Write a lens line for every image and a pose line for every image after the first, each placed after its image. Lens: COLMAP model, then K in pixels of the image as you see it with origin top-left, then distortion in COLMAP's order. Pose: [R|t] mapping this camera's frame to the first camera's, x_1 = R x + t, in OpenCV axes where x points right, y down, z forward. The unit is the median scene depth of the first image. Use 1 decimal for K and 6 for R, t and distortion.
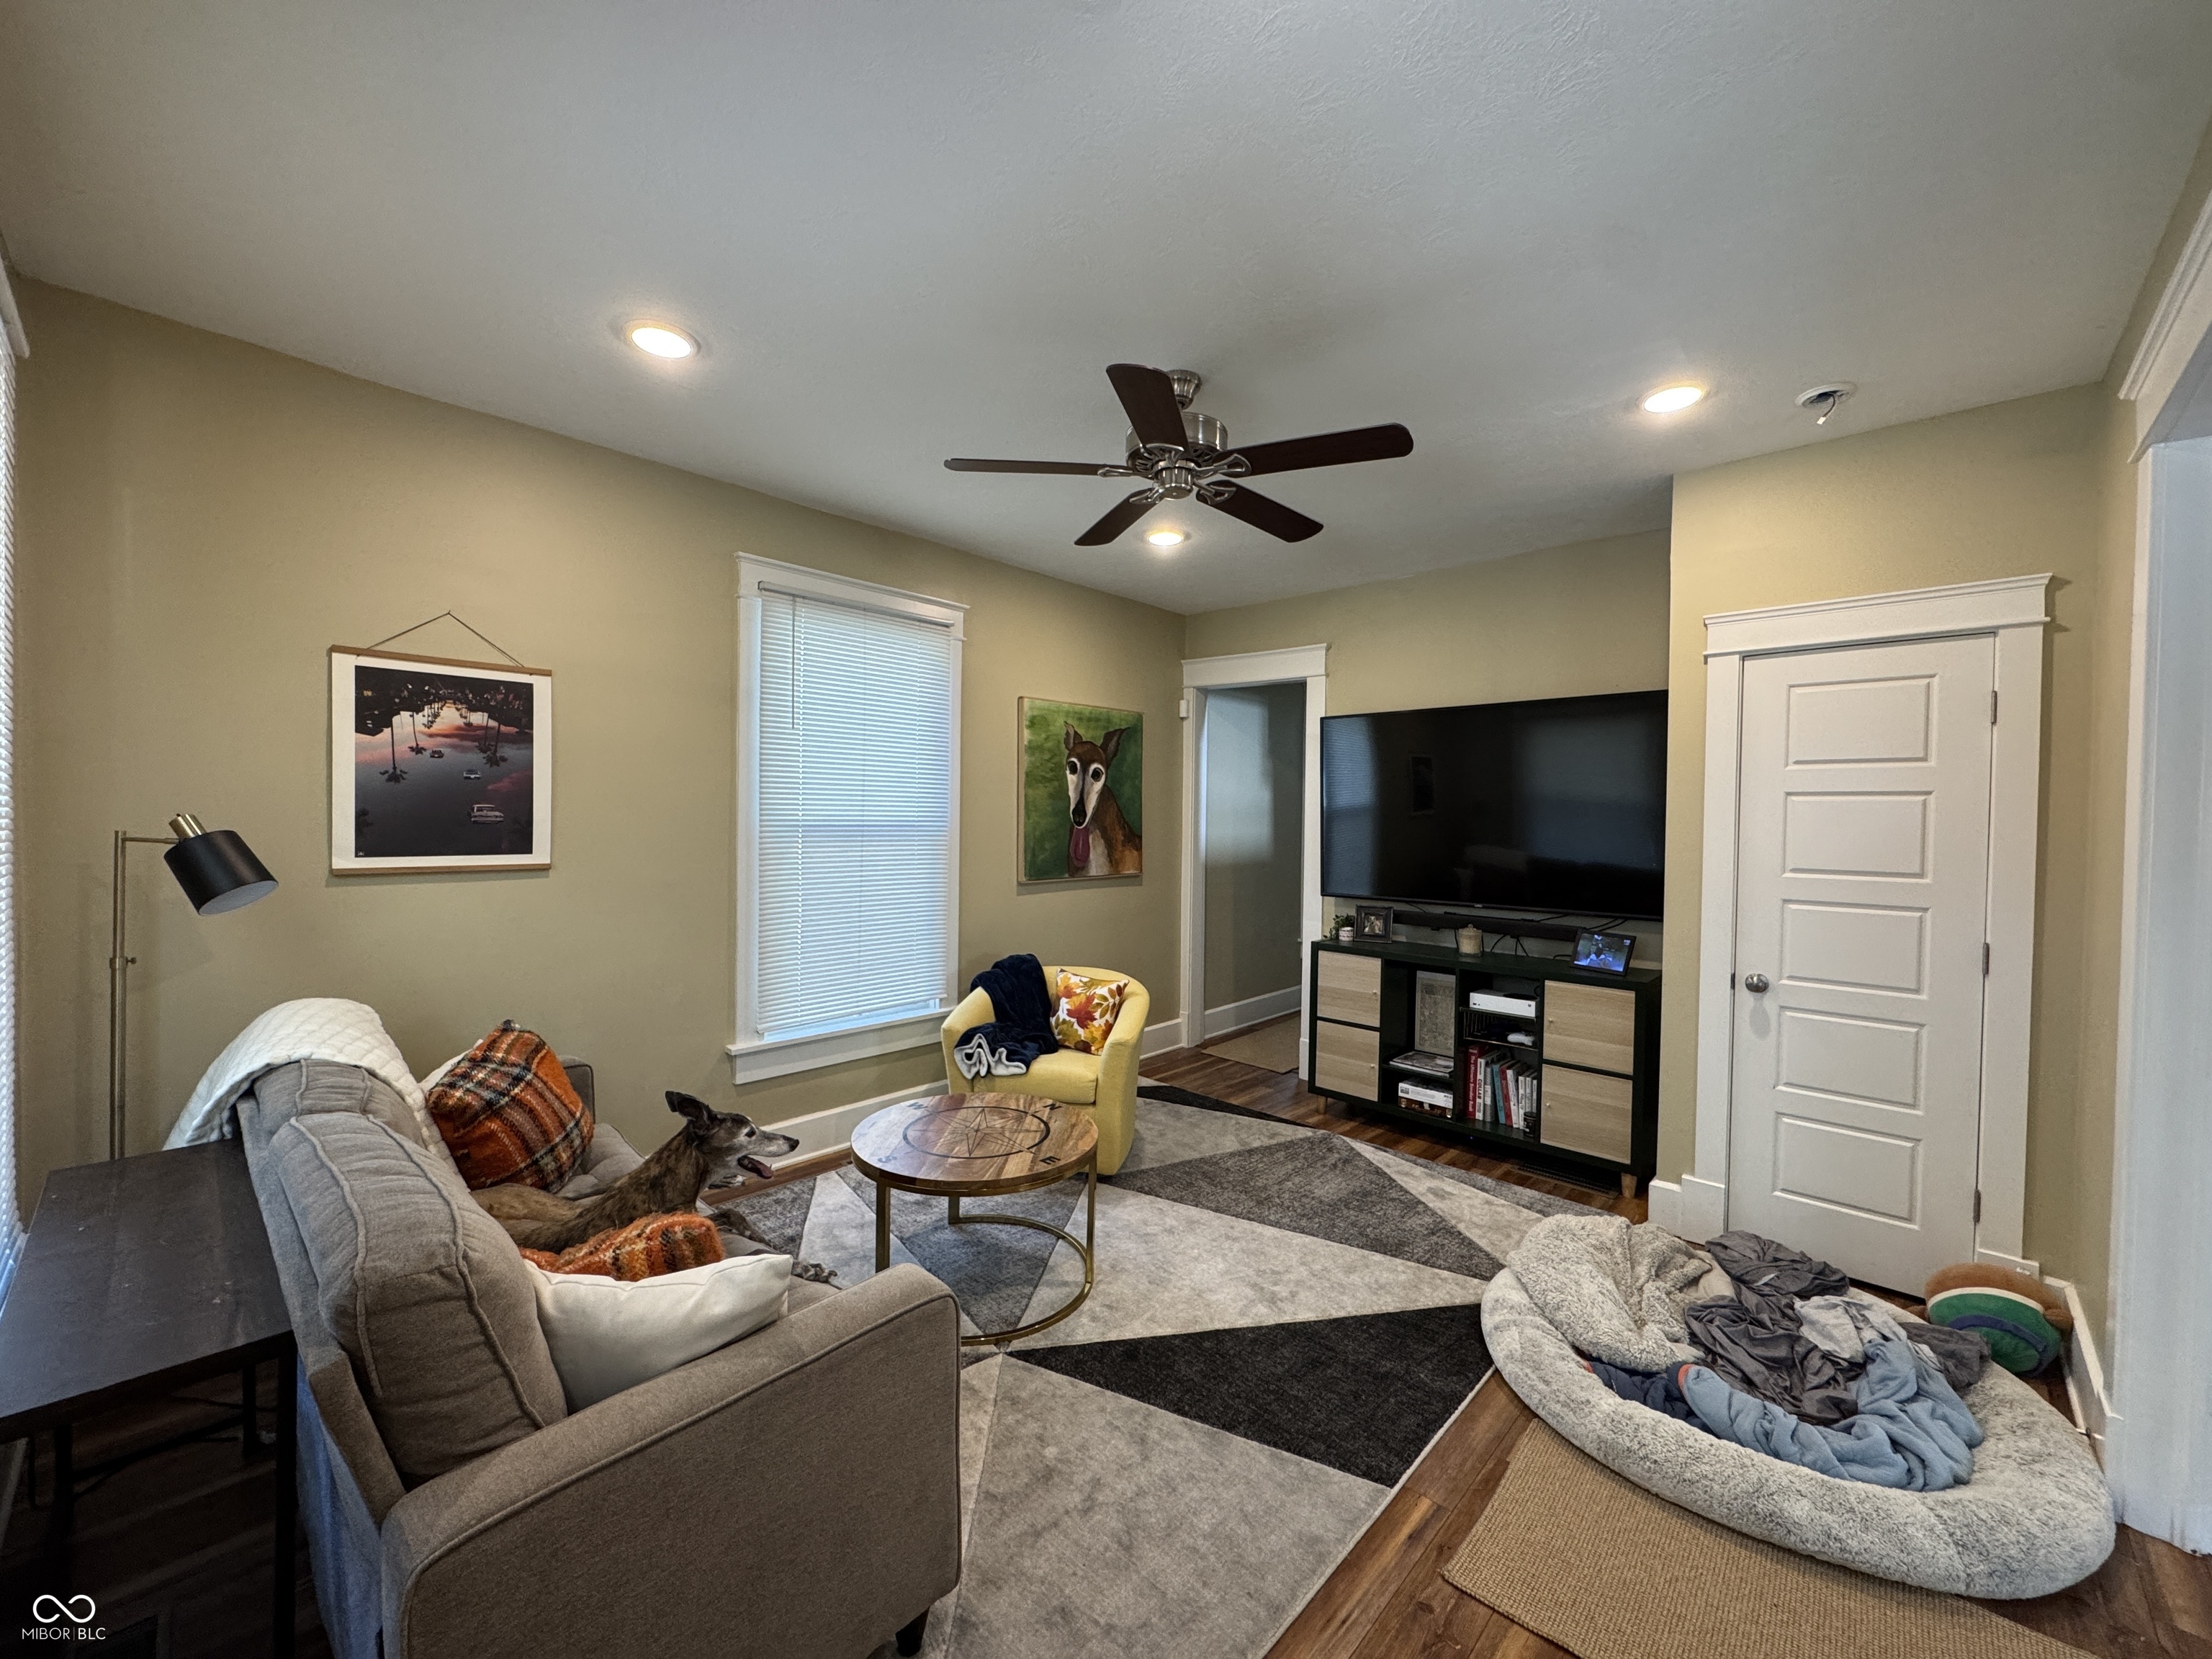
lens RADIAL K [[879.2, 0, 1105.7], [0, 879.2, 839.2], [0, 0, 1]] dist [-0.001076, 0.000144]
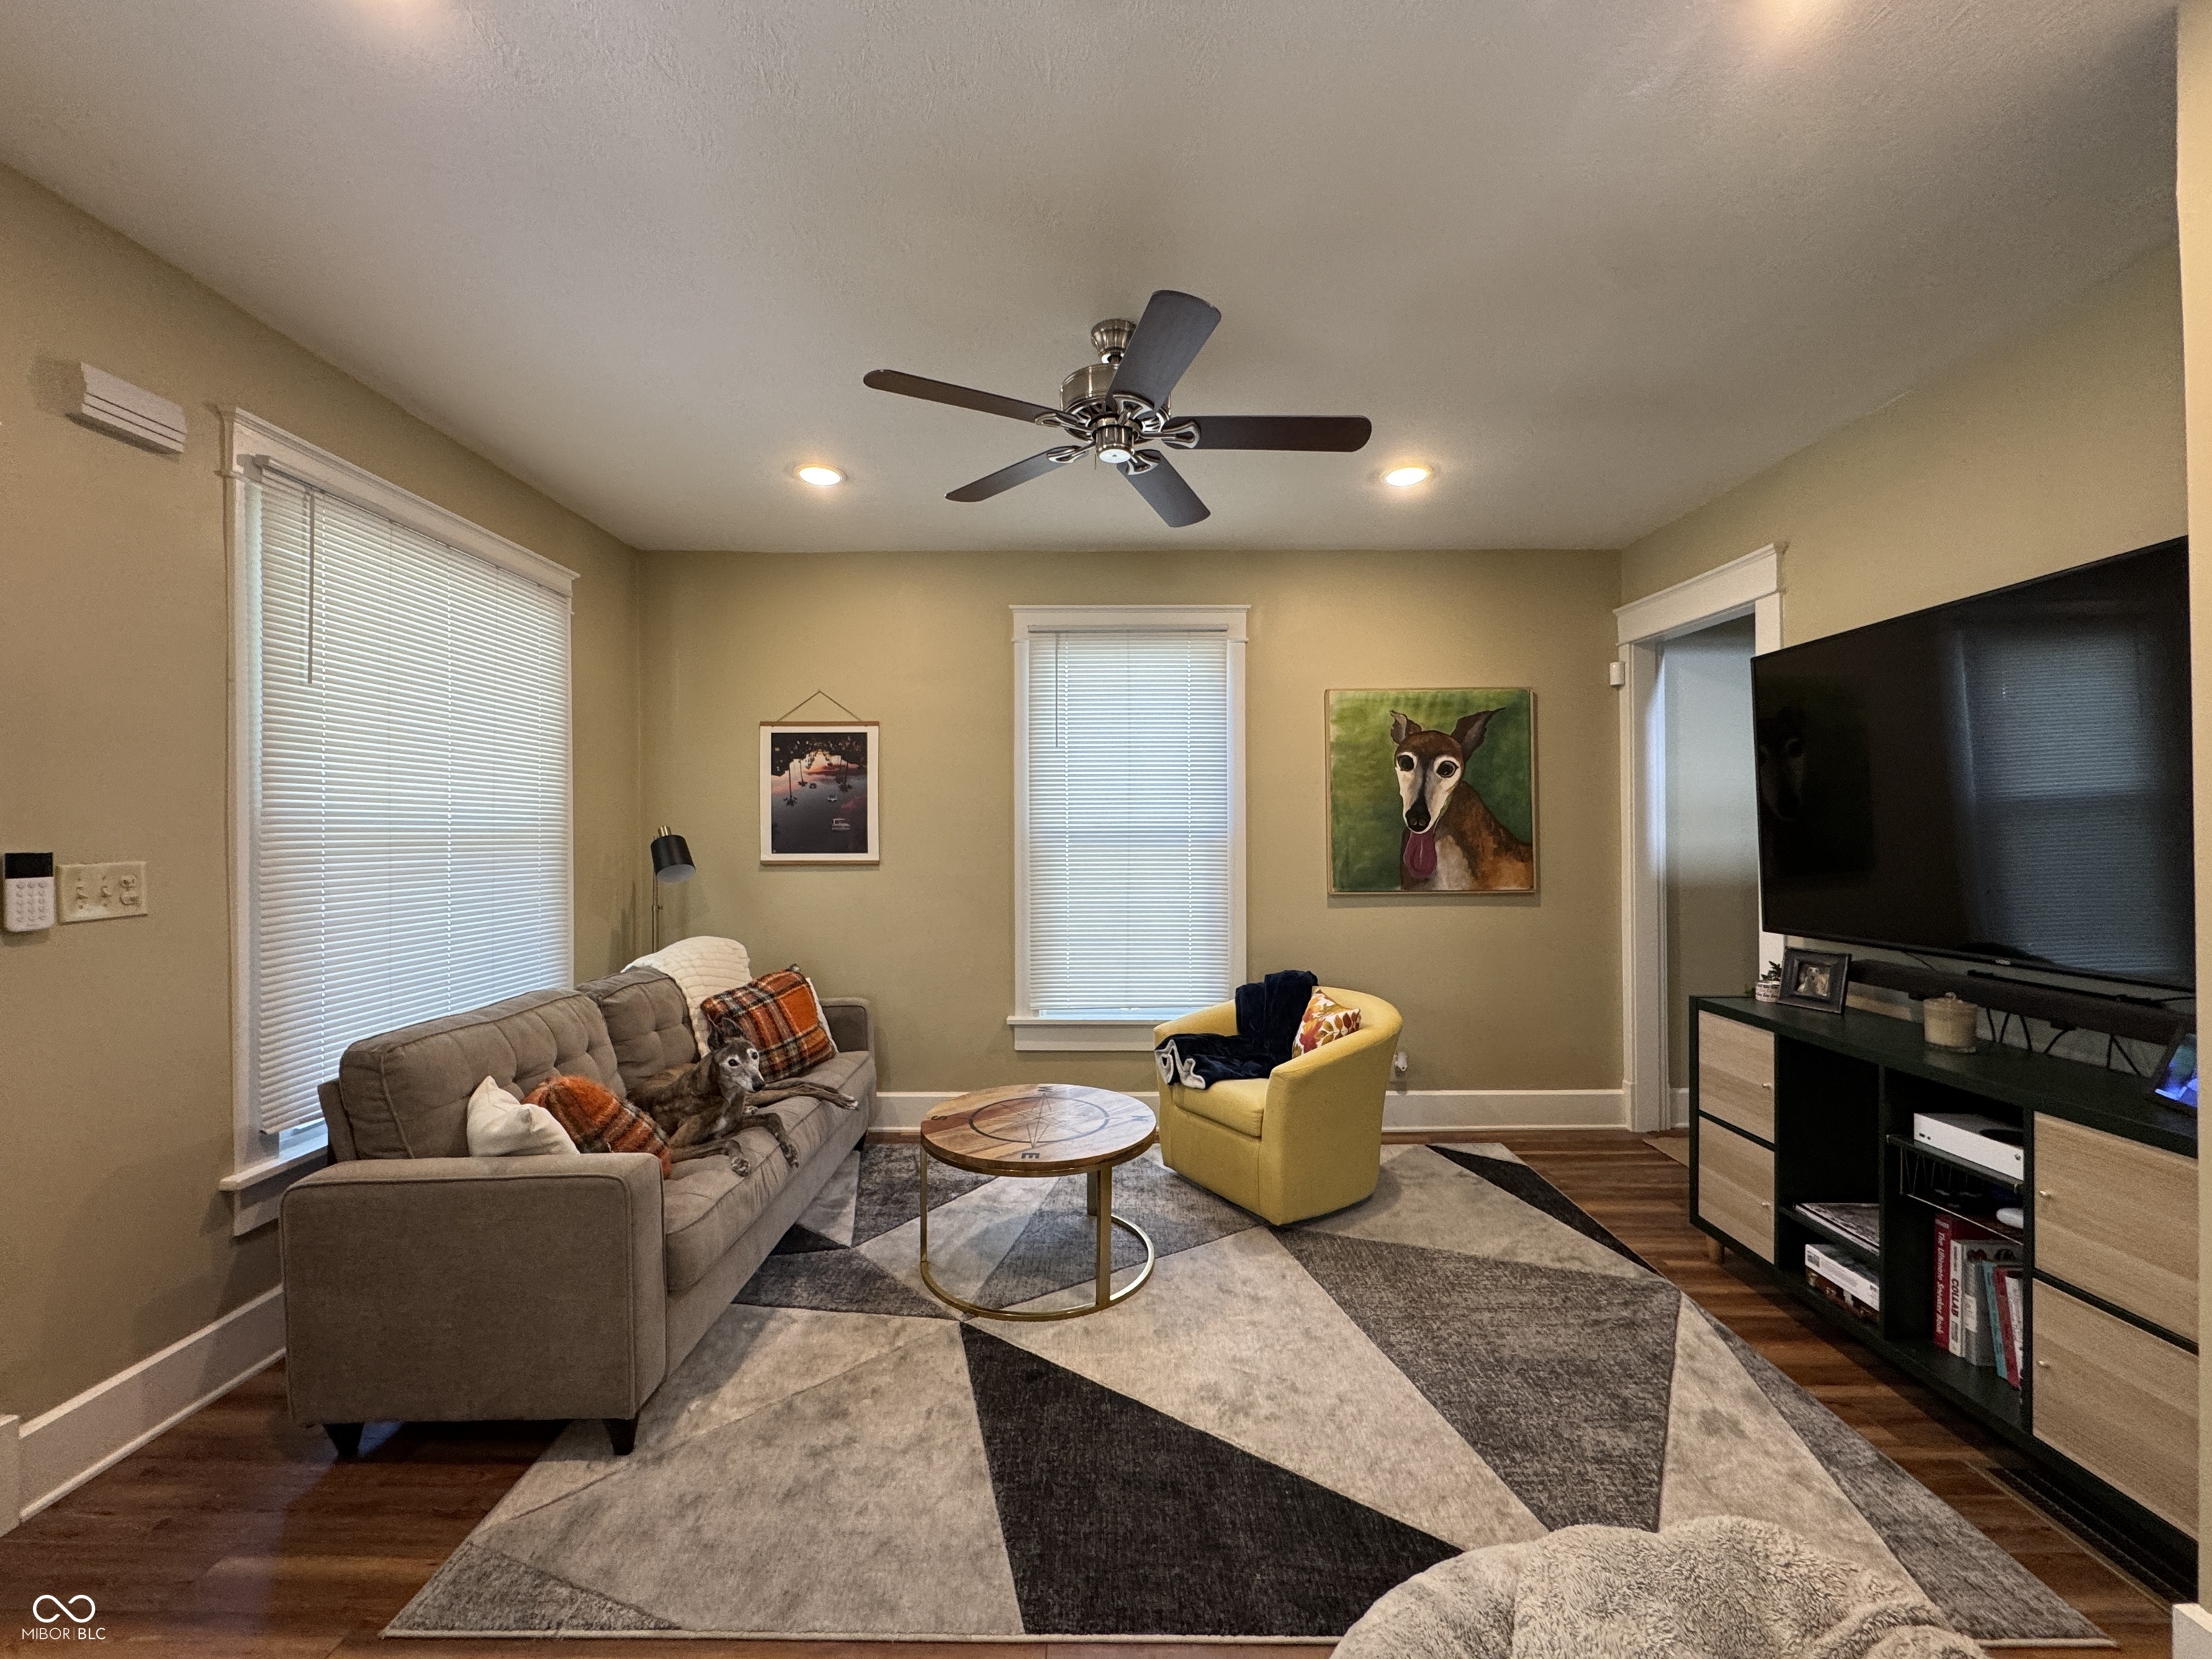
lens RADIAL K [[879.2, 0, 1105.7], [0, 879.2, 839.2], [0, 0, 1]] dist [-0.001076, 0.000144]
pose [[0.677540, -0.012832, -0.735374, 0.485984], [-0.007148, 0.999686, -0.024029, 0.019377], [0.735452, 0.021537, 0.677235, 0.250312]]
